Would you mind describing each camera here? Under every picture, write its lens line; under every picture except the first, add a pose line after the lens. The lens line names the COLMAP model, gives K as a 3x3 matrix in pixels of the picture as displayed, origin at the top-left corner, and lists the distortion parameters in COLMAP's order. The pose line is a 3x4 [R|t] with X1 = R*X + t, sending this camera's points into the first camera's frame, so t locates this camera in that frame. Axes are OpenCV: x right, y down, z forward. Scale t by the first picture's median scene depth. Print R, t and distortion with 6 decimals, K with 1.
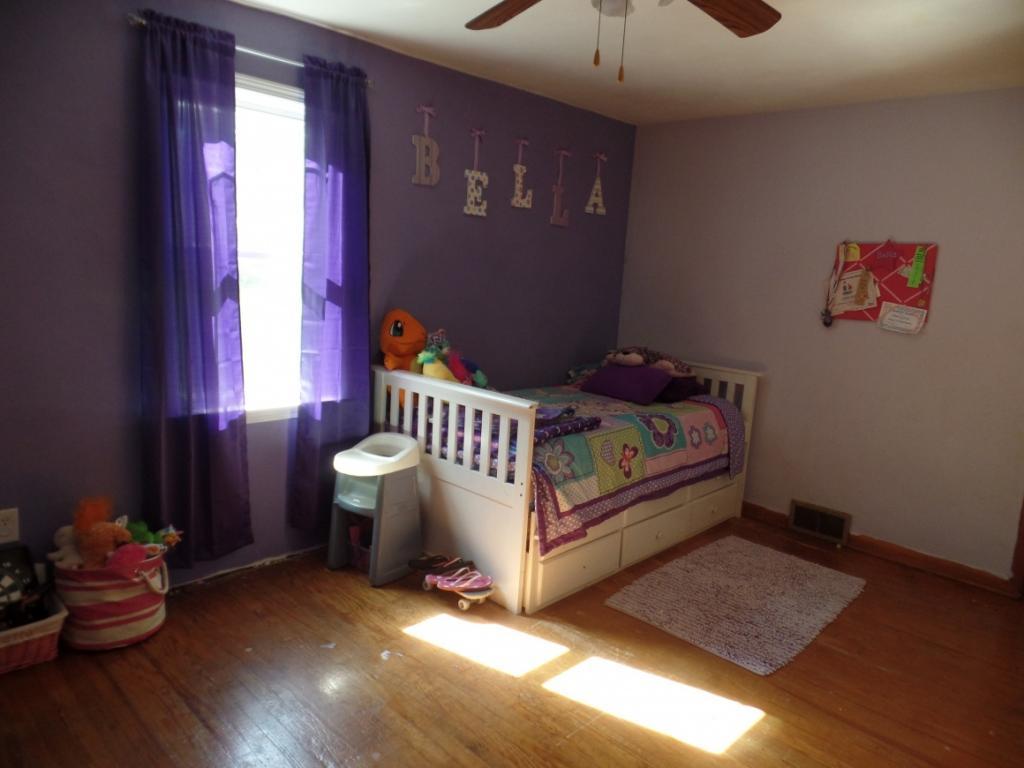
lens RADIAL K [[719.5, 0, 517.7], [0, 719.5, 386.3], [0, 0, 1]] dist [-0.002473, -0.003095]
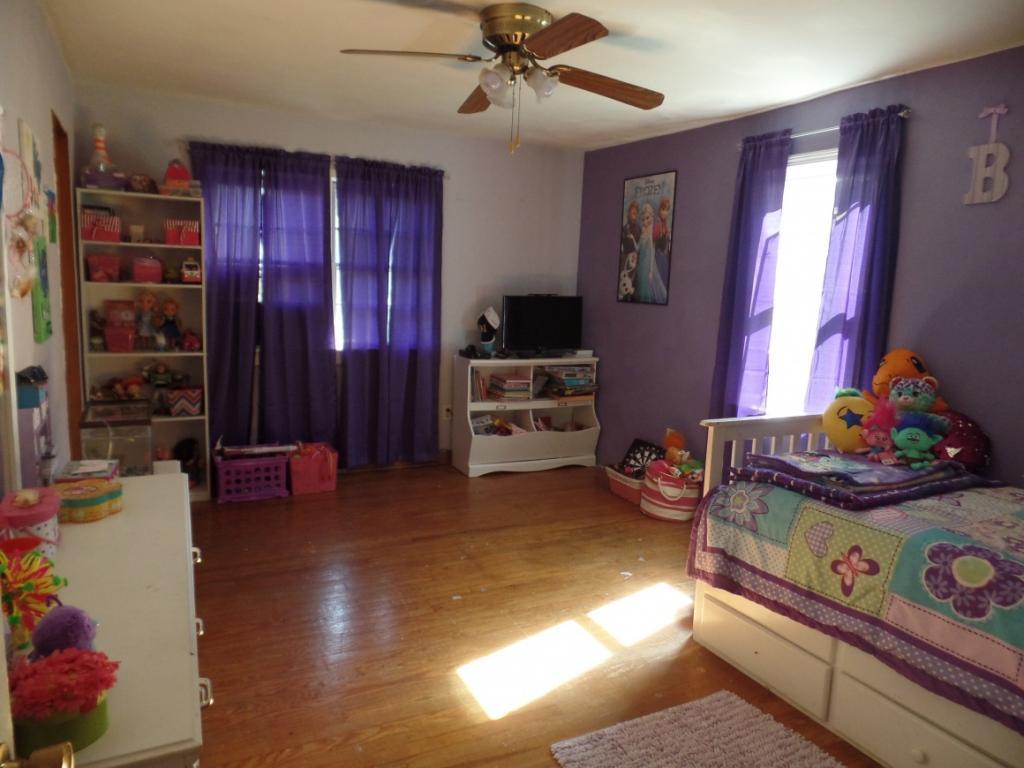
lens RADIAL K [[719.5, 0, 517.7], [0, 719.5, 386.3], [0, 0, 1]] dist [-0.002473, -0.003095]
pose [[-0.334906, 0.068990, -0.939723, 0.929587], [-0.208615, 0.967137, 0.145350, -0.101192], [0.918868, 0.244719, -0.309508, 0.933792]]
